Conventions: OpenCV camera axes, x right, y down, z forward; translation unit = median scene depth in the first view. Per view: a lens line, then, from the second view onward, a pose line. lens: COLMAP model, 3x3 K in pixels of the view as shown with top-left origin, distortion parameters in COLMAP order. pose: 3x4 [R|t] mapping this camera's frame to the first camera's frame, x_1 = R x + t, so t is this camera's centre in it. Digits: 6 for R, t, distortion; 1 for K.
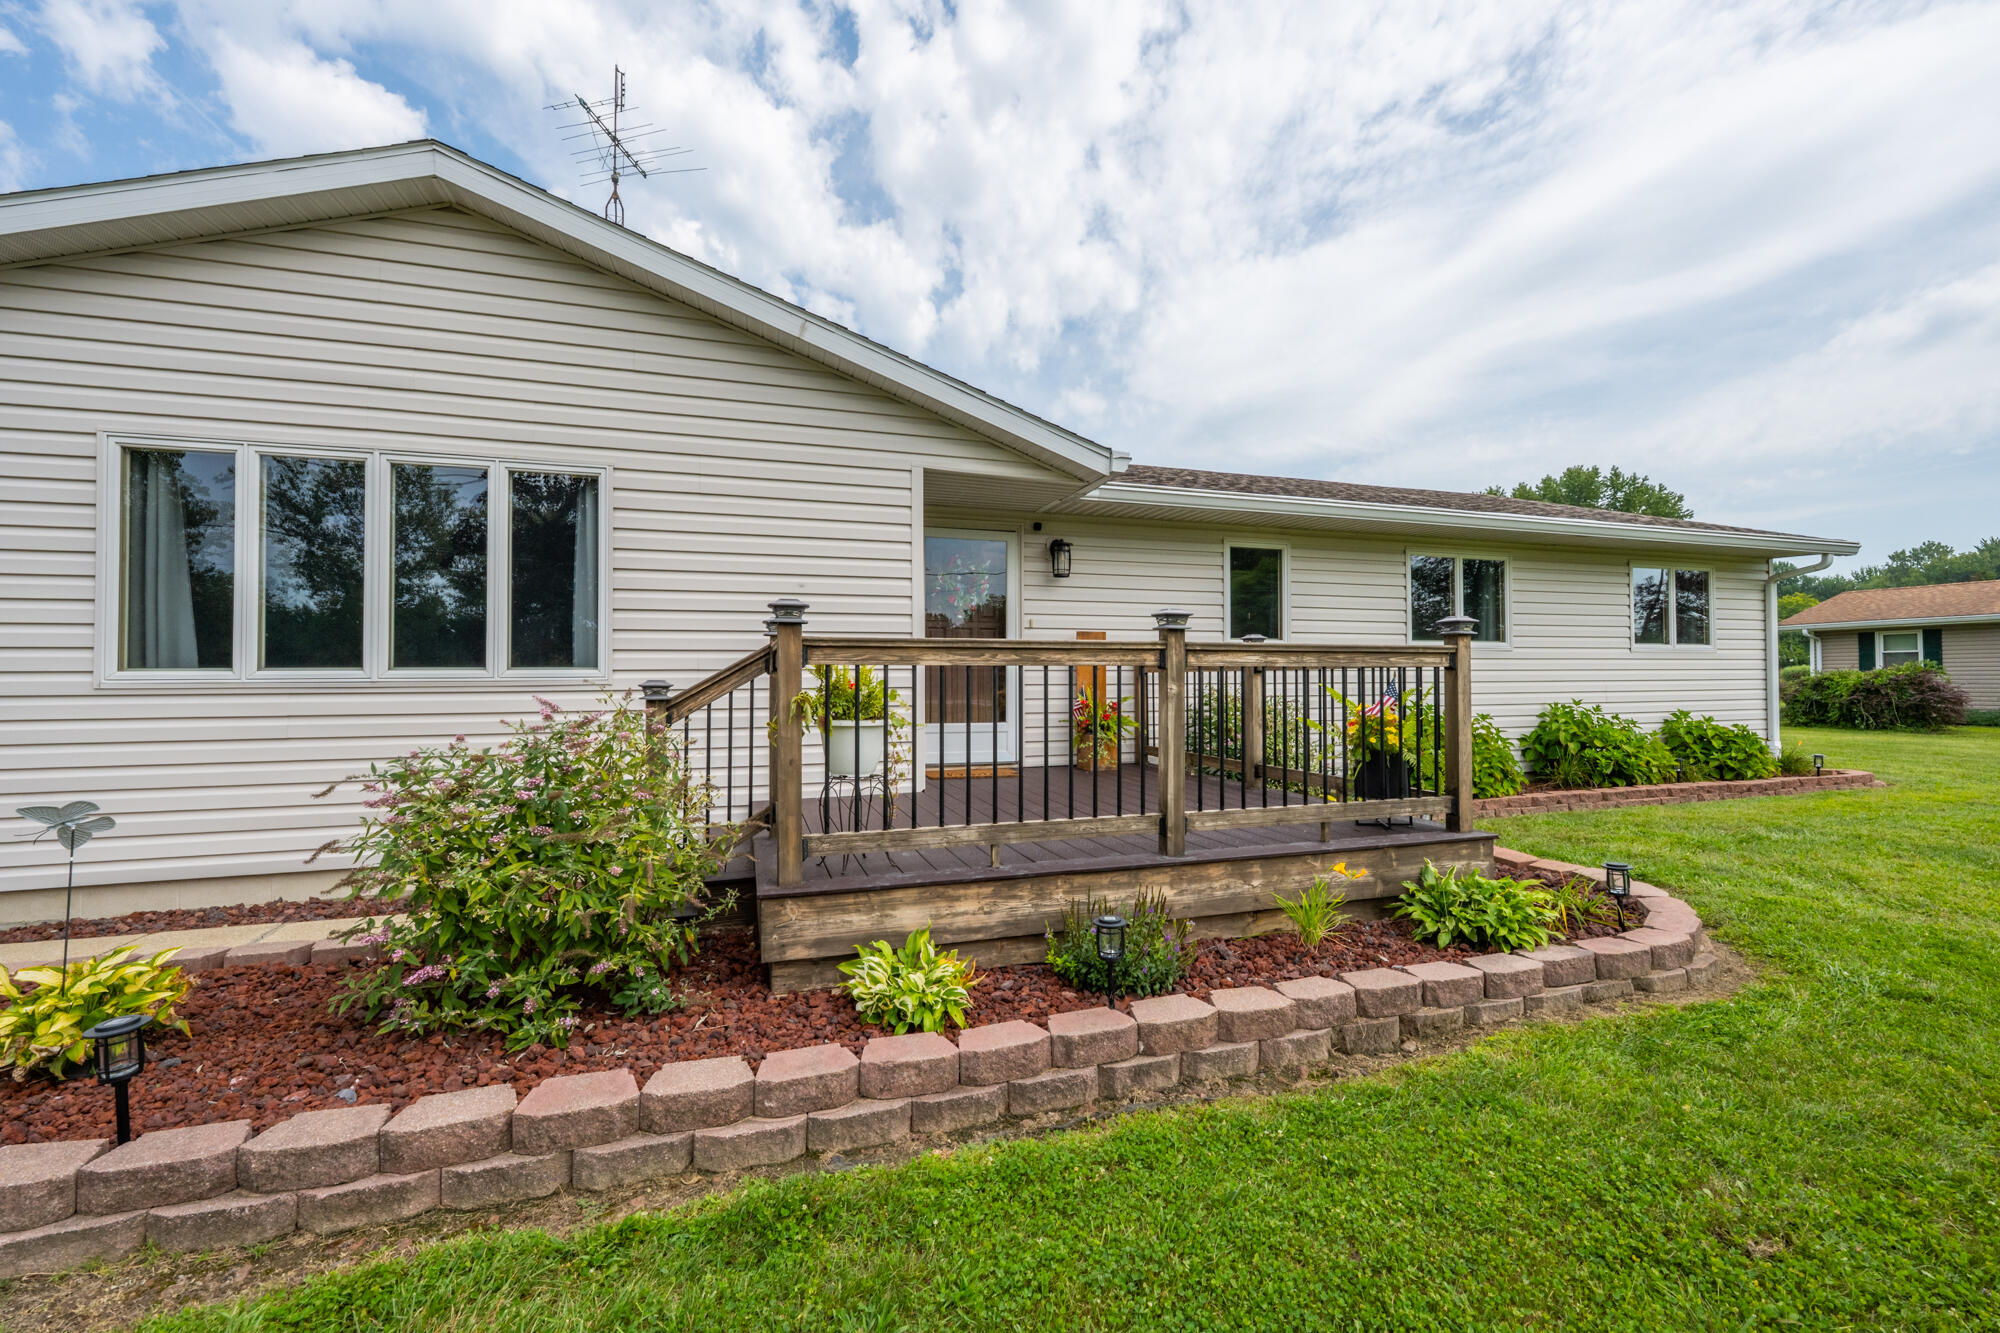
lens RADIAL K [[760.8, 0, 1000.0], [0, 760.8, 666.5], [0, 0, 1]] dist [0.000590, 0.000030]
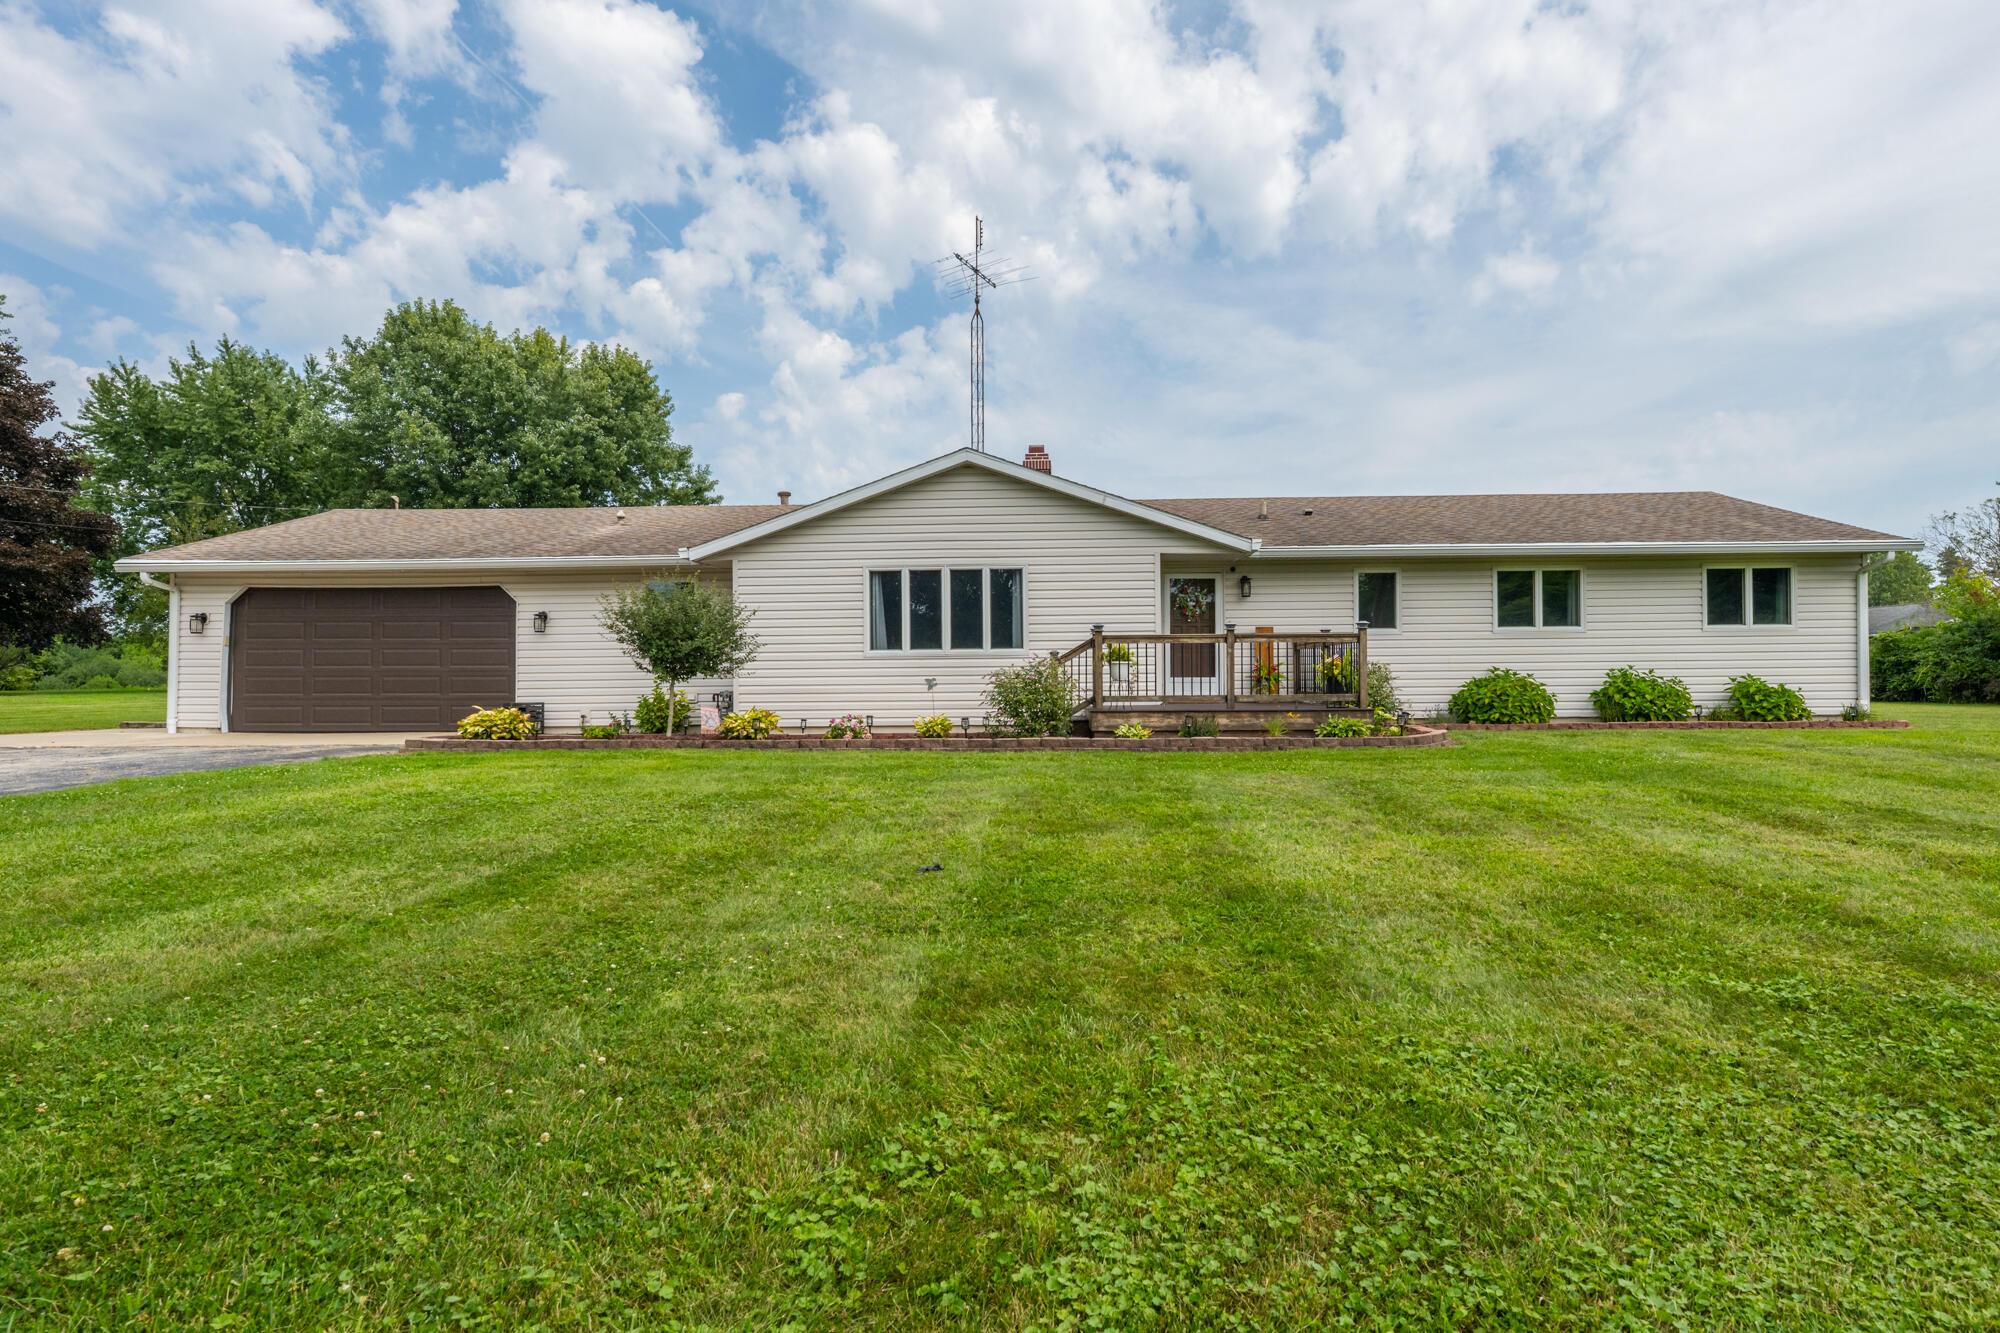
lens RADIAL K [[805.8, 0, 1000.0], [0, 805.8, 666.5], [0, 0, 1]] dist [0.000473, -0.000176]
pose [[0.921445, -0.003672, -0.388491, 0.286040], [0.007801, 0.999929, 0.009051, 0.025478], [0.388430, -0.011371, 0.921408, -0.995439]]
